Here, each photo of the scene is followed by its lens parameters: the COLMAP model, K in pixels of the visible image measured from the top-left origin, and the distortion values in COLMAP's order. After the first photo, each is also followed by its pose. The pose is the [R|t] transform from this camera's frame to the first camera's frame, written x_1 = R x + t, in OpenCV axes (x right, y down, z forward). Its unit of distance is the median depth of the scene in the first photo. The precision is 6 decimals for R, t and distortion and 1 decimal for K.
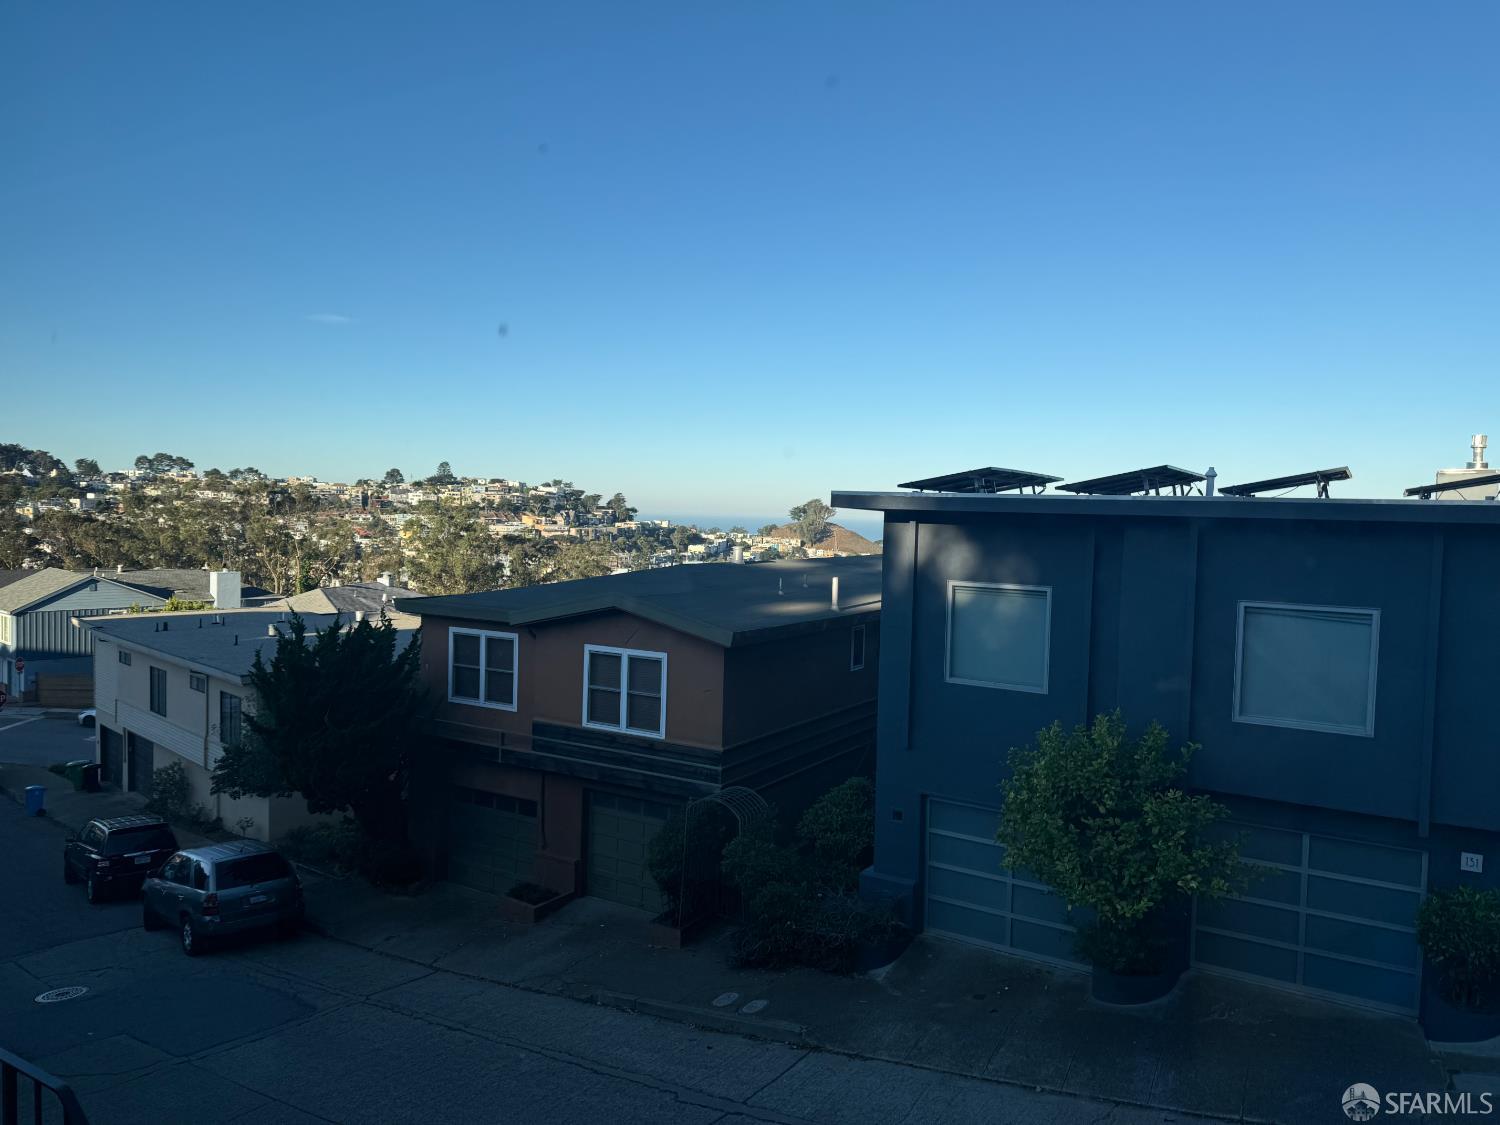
lens RADIAL K [[1037.7, 0, 750.0], [0, 1037.7, 562.5], [0, 0, 1]] dist [0.113032, -0.000521]
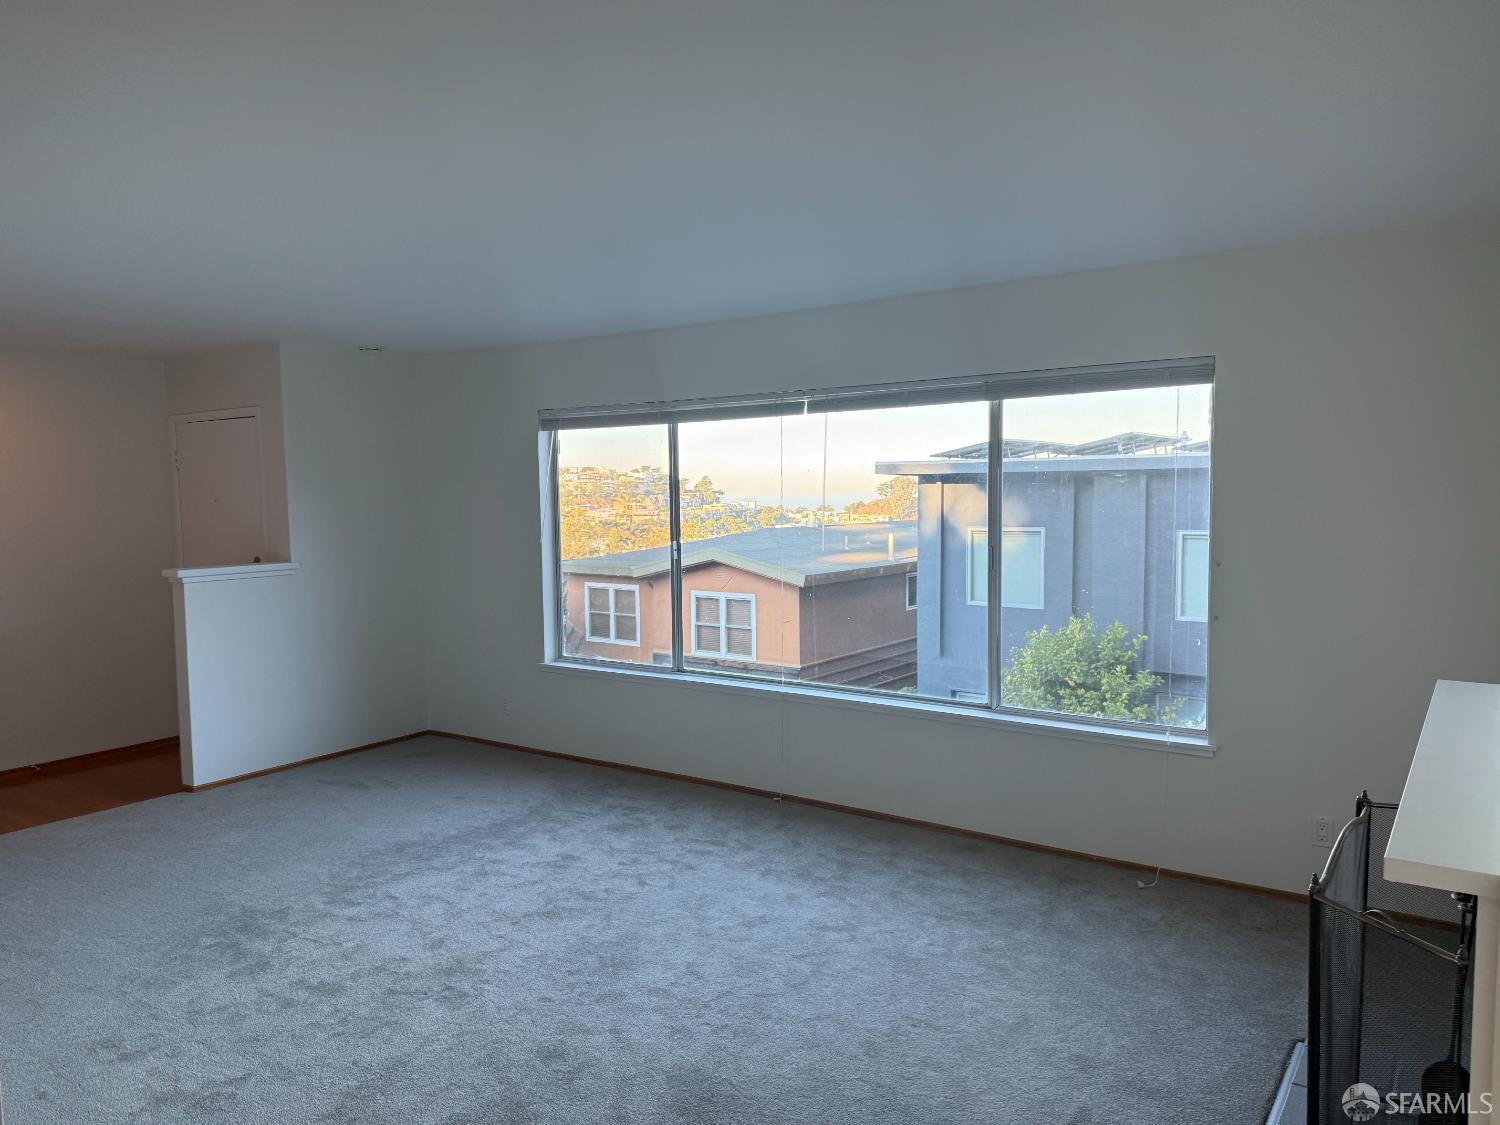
lens RADIAL K [[1037.7, 0, 750.0], [0, 1037.7, 562.5], [0, 0, 1]] dist [0.113032, -0.000521]
pose [[0.995831, -0.032848, -0.085094, 0.021886], [0.034499, 0.999242, 0.018008, 0.022052], [0.084438, -0.020868, 0.996210, -0.248592]]
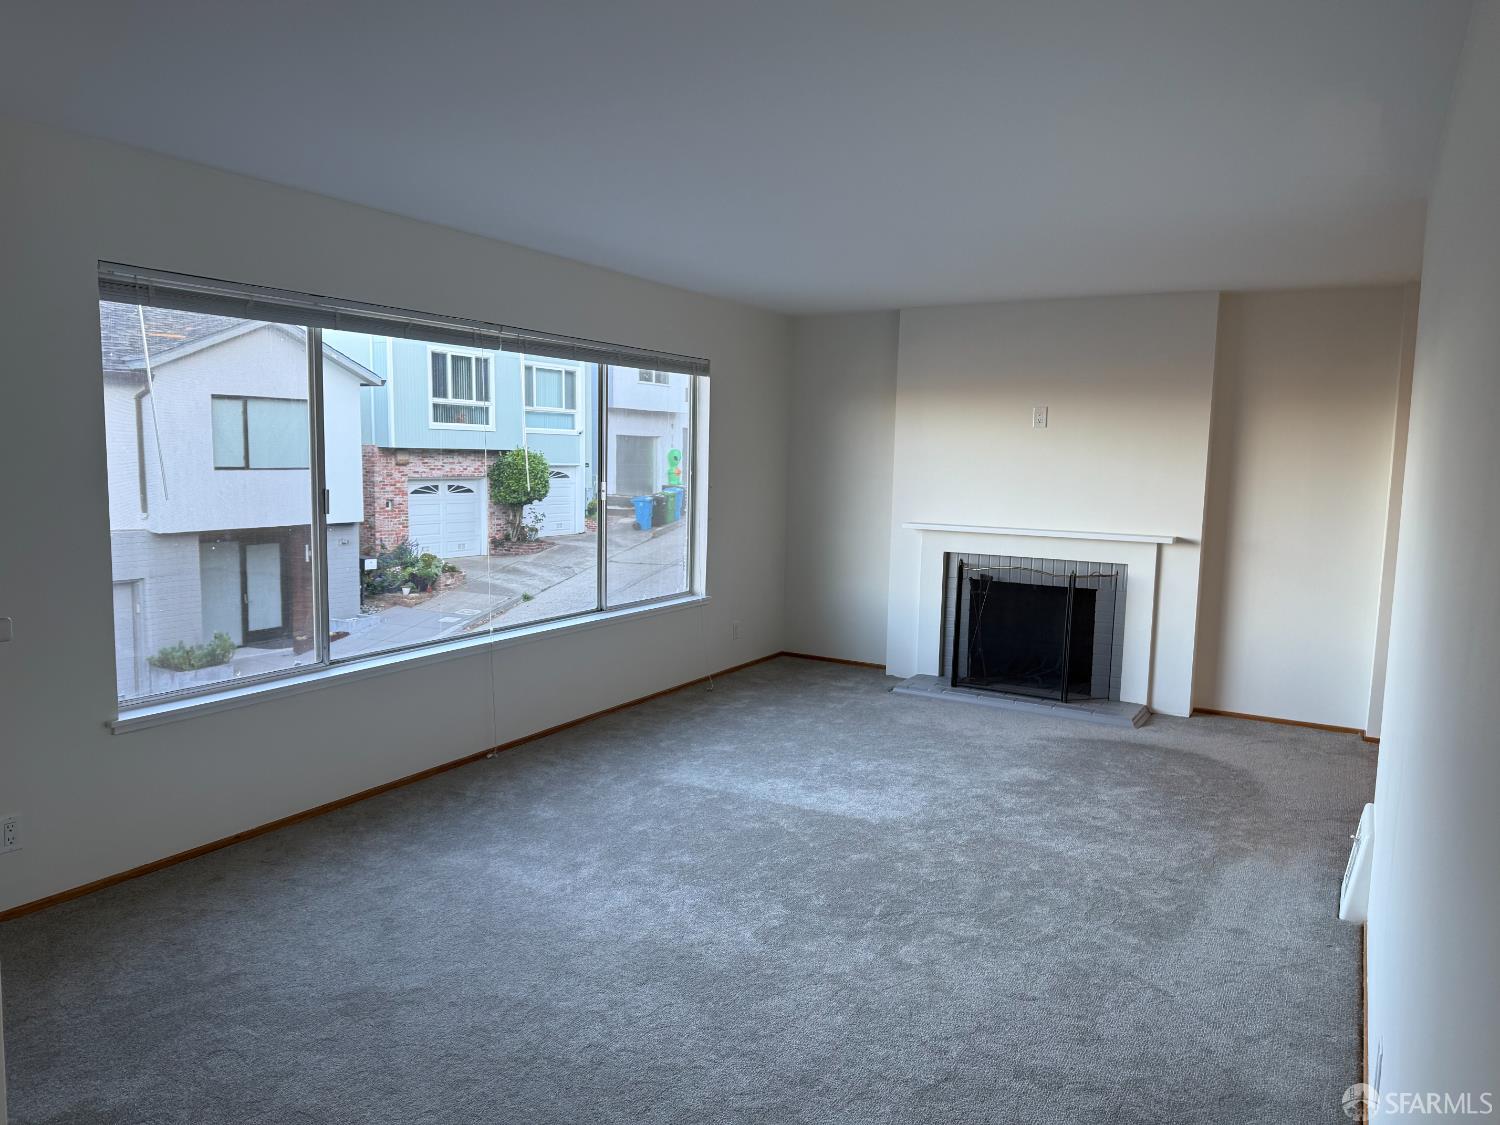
lens RADIAL K [[1037.7, 0, 750.0], [0, 1037.7, 562.5], [0, 0, 1]] dist [0.113032, -0.000521]
pose [[-0.002720, -0.124175, 0.992257, -1.036660], [0.047448, 0.991127, 0.124163, -0.014899], [-0.998870, 0.047418, 0.003196, 0.551927]]
